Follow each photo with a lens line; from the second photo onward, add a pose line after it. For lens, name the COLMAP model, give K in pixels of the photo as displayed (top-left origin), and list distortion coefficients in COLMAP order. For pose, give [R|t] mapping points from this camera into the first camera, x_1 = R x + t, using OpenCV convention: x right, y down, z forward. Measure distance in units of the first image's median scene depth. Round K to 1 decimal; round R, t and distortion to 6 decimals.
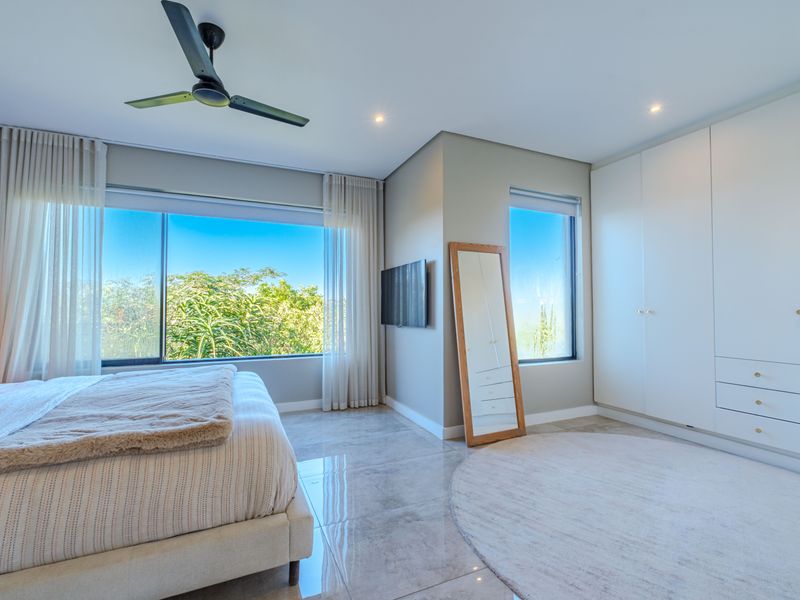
lens RADIAL K [[387.8, 0, 400.0], [0, 387.8, 300.0], [0, 0, 1]] dist [-0.000593, 0.000508]
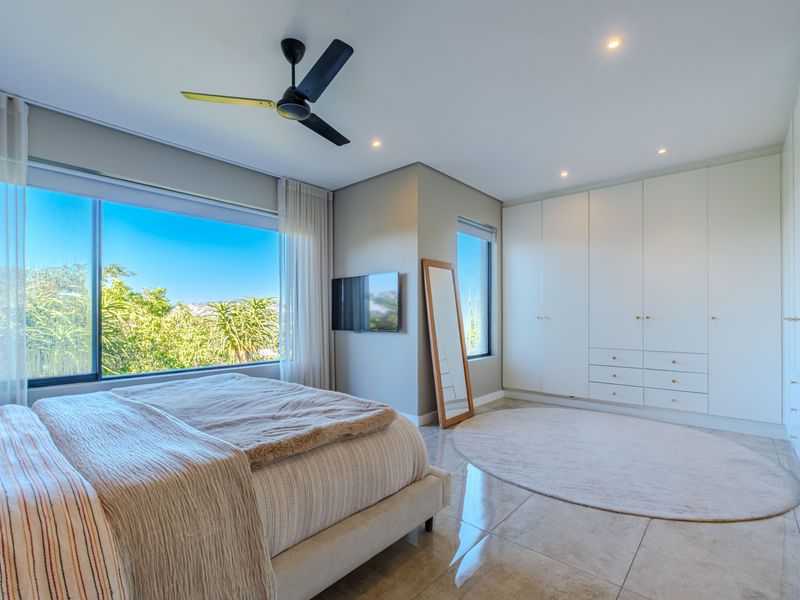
lens RADIAL K [[396.9, 0, 401.5], [0, 396.9, 316.1], [0, 0, 1]] dist [0.000989, 0.001165]
pose [[0.905117, 0.000295, 0.425162, -0.417364], [-0.010912, 0.999686, 0.022536, -0.001786], [-0.425022, -0.025037, 0.904837, -0.058826]]
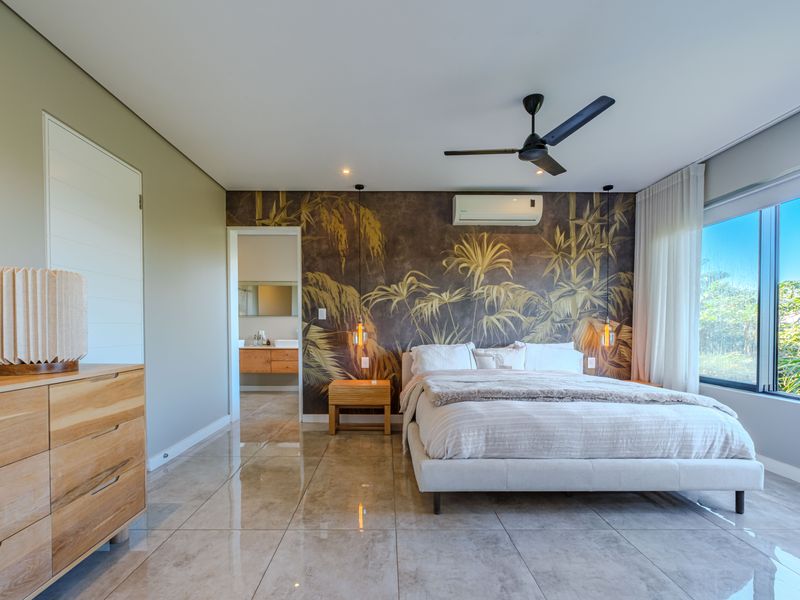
lens RADIAL K [[414.6, 0, 400.7], [0, 414.6, 332.3], [0, 0, 1]] dist [-0.001267, -0.000005]
pose [[-0.388968, 0.015816, -0.921115, 0.552149], [0.019572, 0.999769, 0.008902, 0.012196], [0.921043, -0.014565, -0.389188, 0.688614]]
